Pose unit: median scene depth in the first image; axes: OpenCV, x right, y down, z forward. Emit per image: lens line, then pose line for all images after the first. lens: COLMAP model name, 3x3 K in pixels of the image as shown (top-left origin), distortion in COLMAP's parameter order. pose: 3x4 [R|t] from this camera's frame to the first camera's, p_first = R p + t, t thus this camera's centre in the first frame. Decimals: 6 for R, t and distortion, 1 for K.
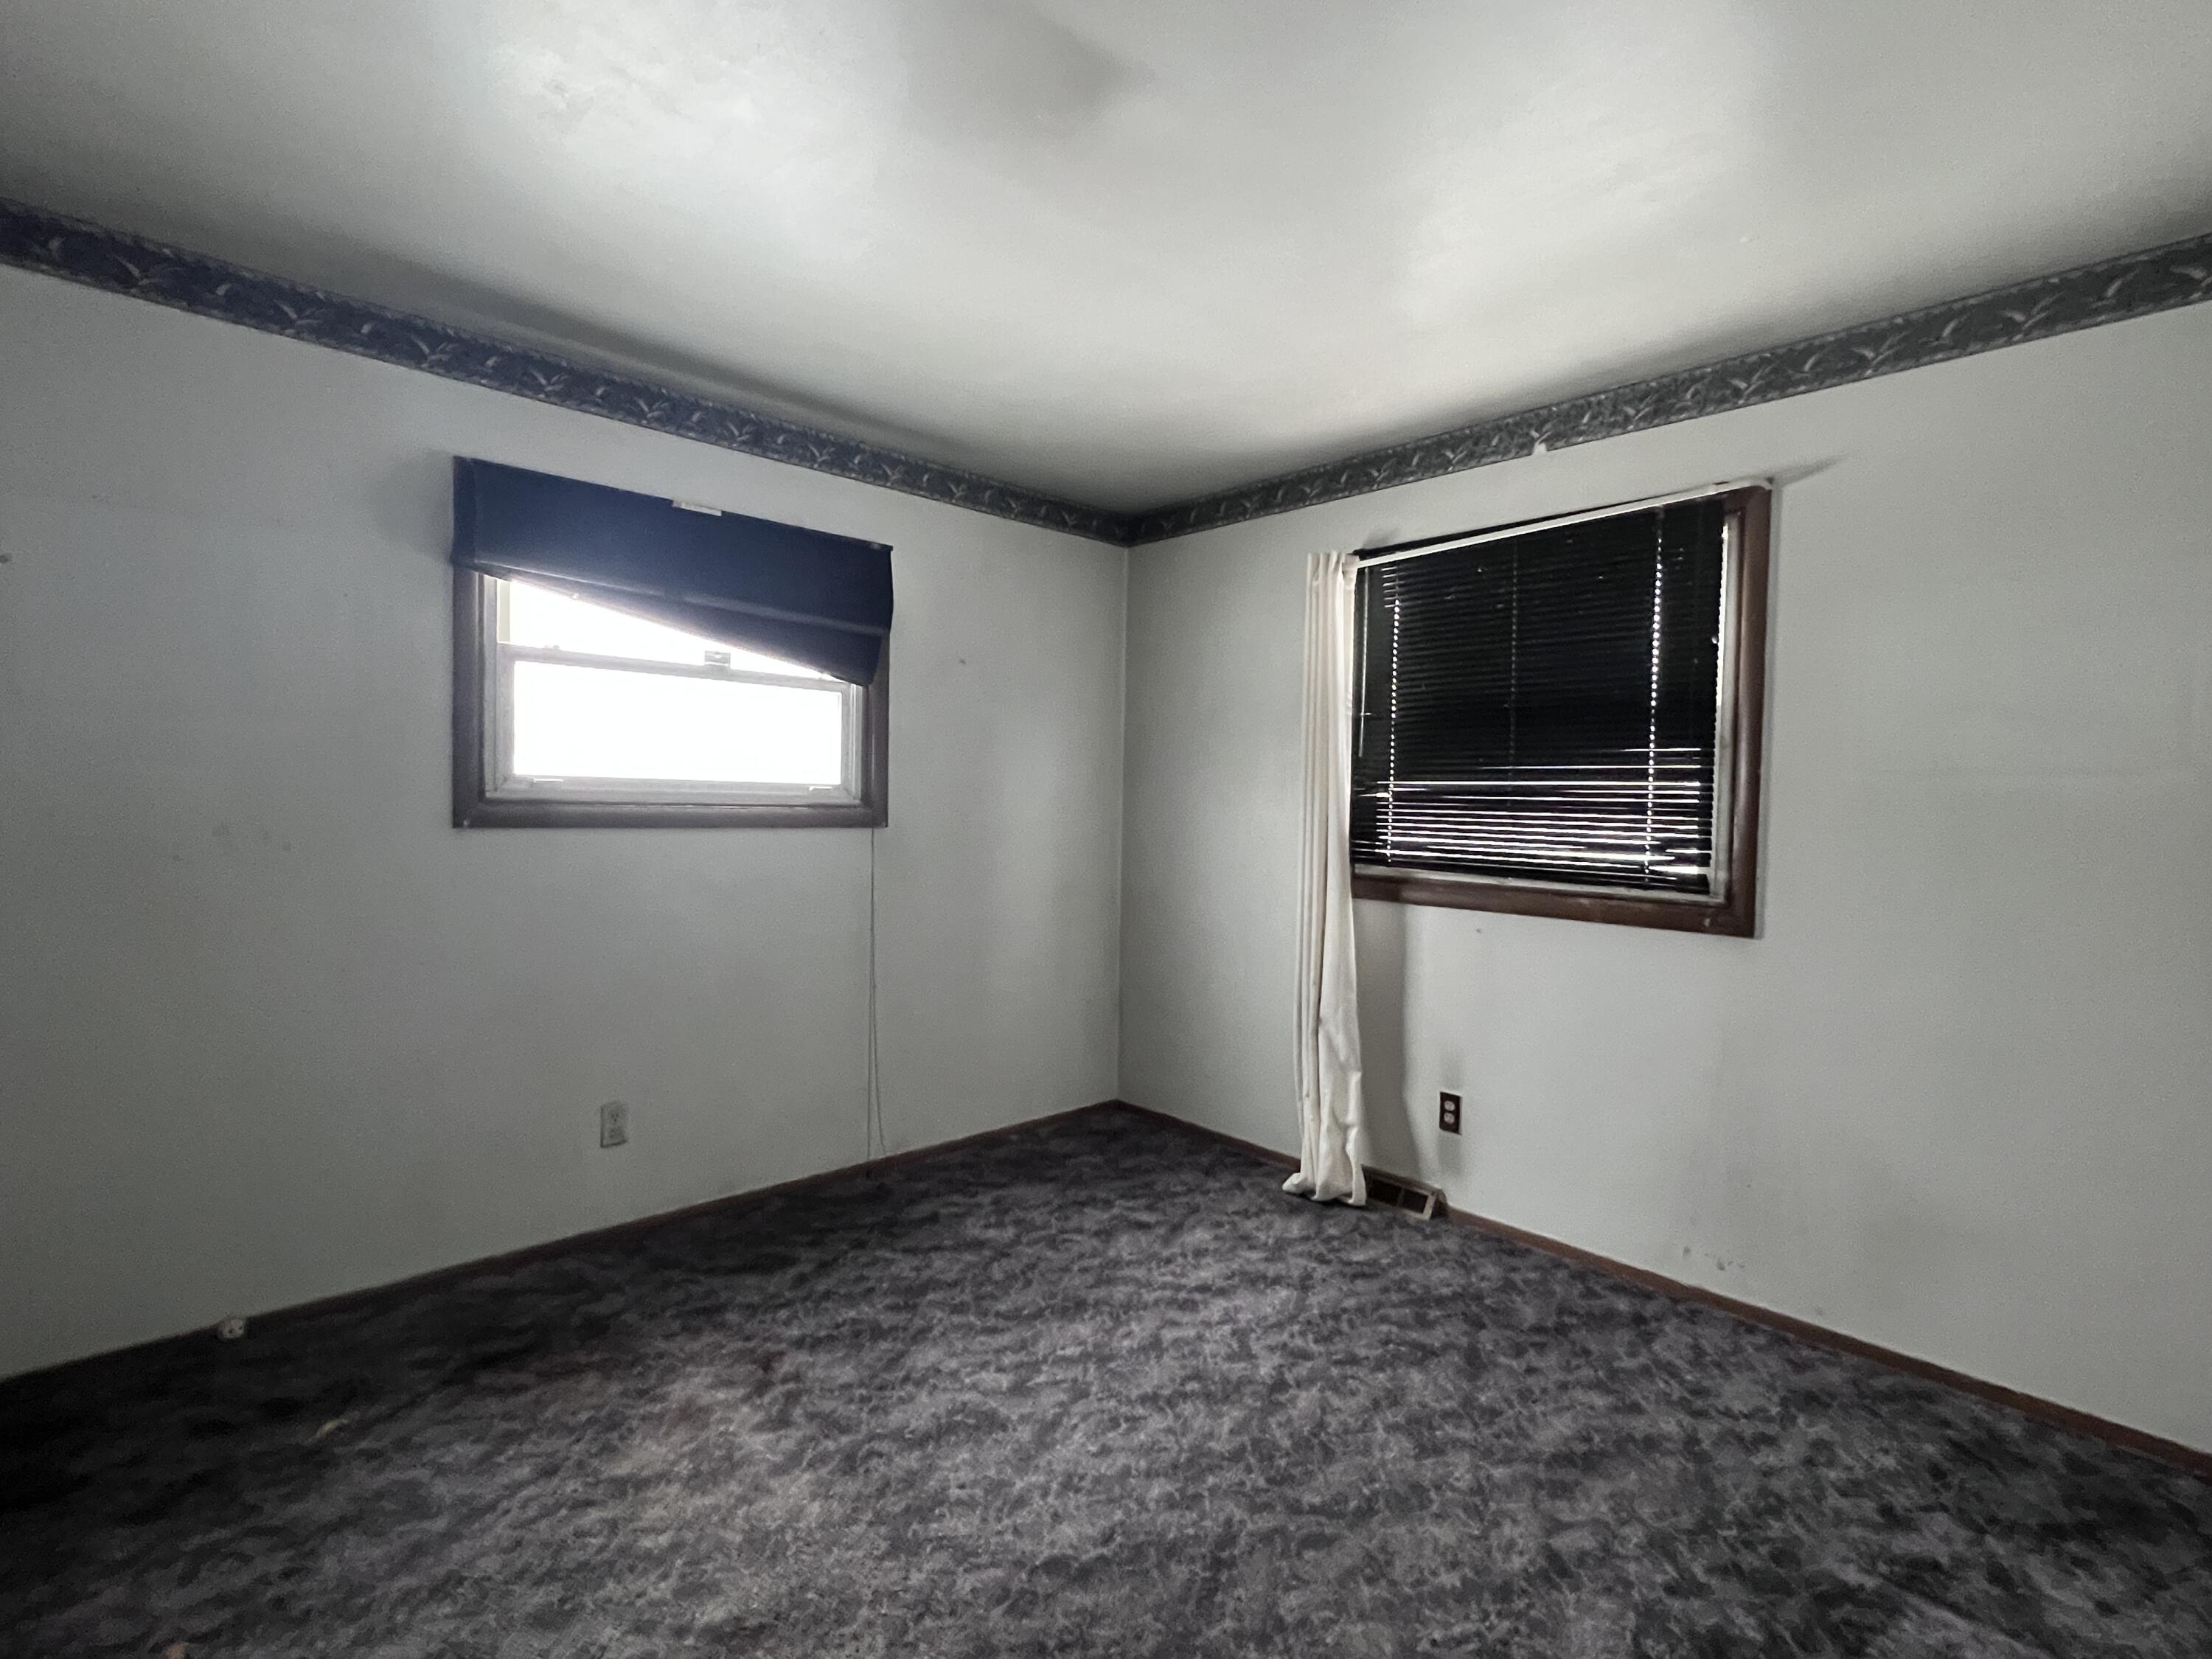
lens RADIAL K [[965.3, 0, 1106.0], [0, 965.3, 829.5], [0, 0, 1]] dist [-0.000909, -0.000231]
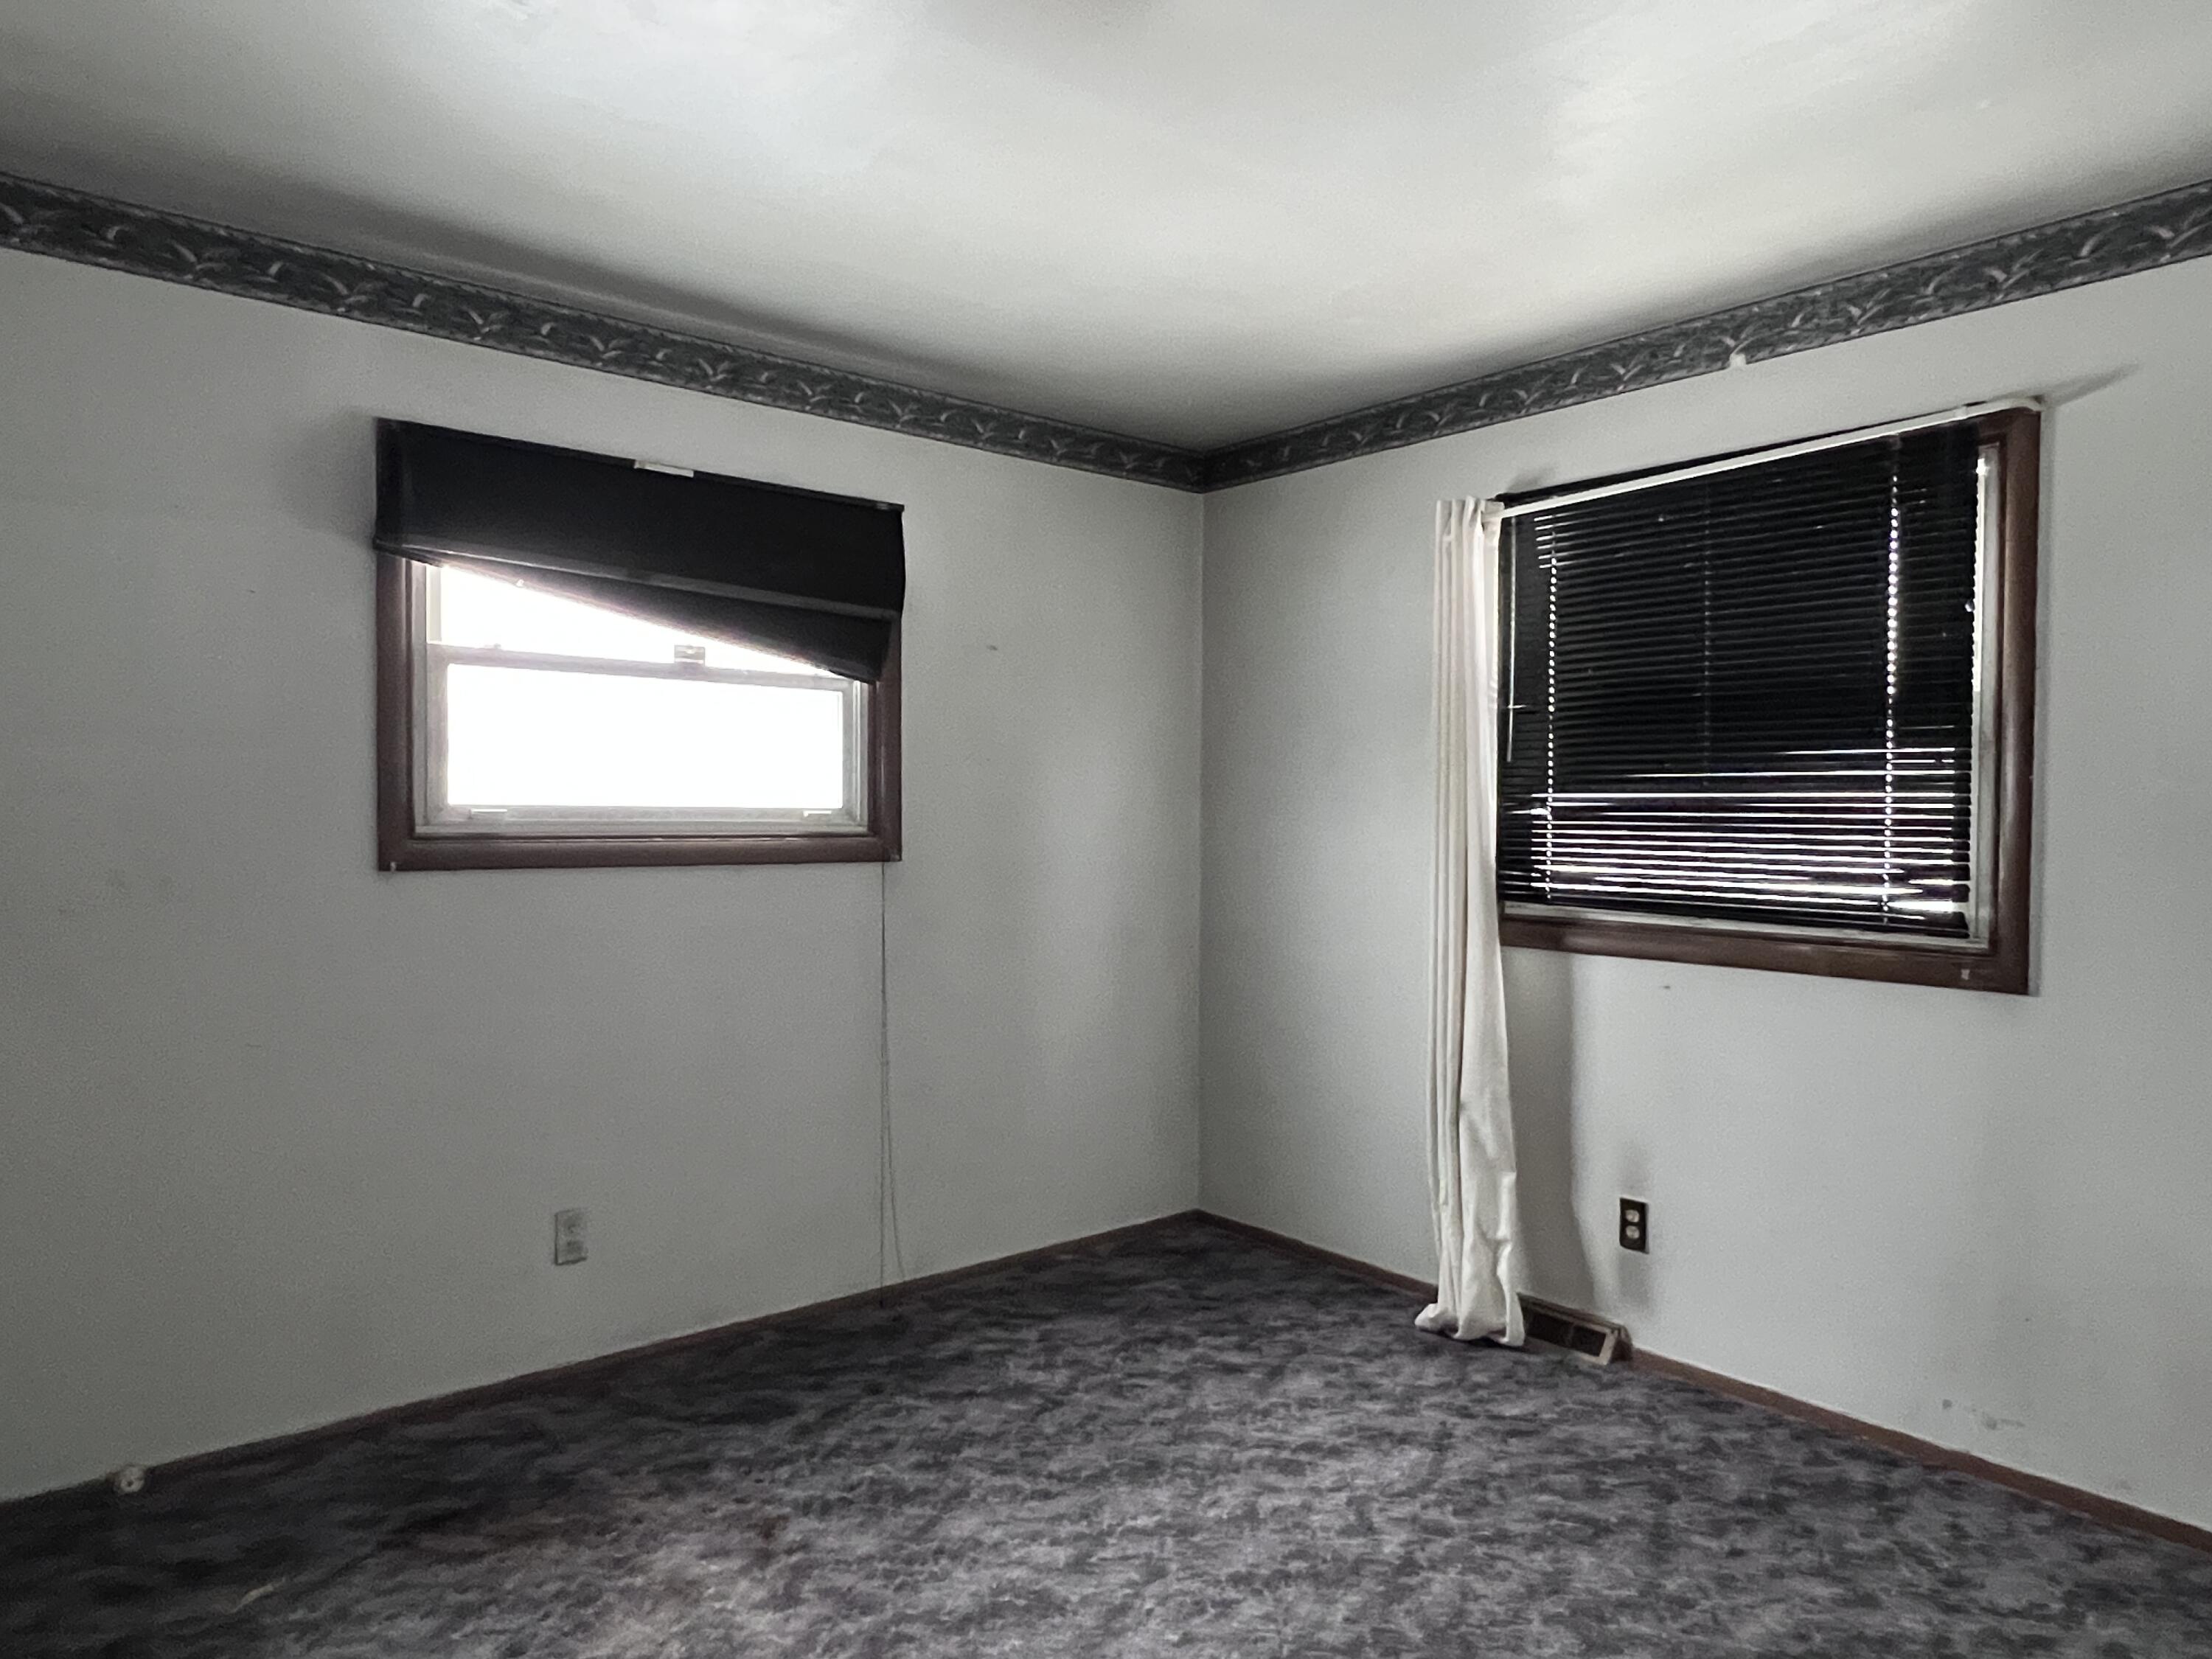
lens RADIAL K [[1417.7, 0, 1106.0], [0, 1417.7, 829.5], [0, 0, 1]] dist [-0.005110, 0.000868]
pose [[0.998626, -0.012702, -0.050846, -0.000447], [0.012548, 0.999916, -0.003351, -0.024988], [0.050884, 0.002708, 0.998701, -0.164300]]
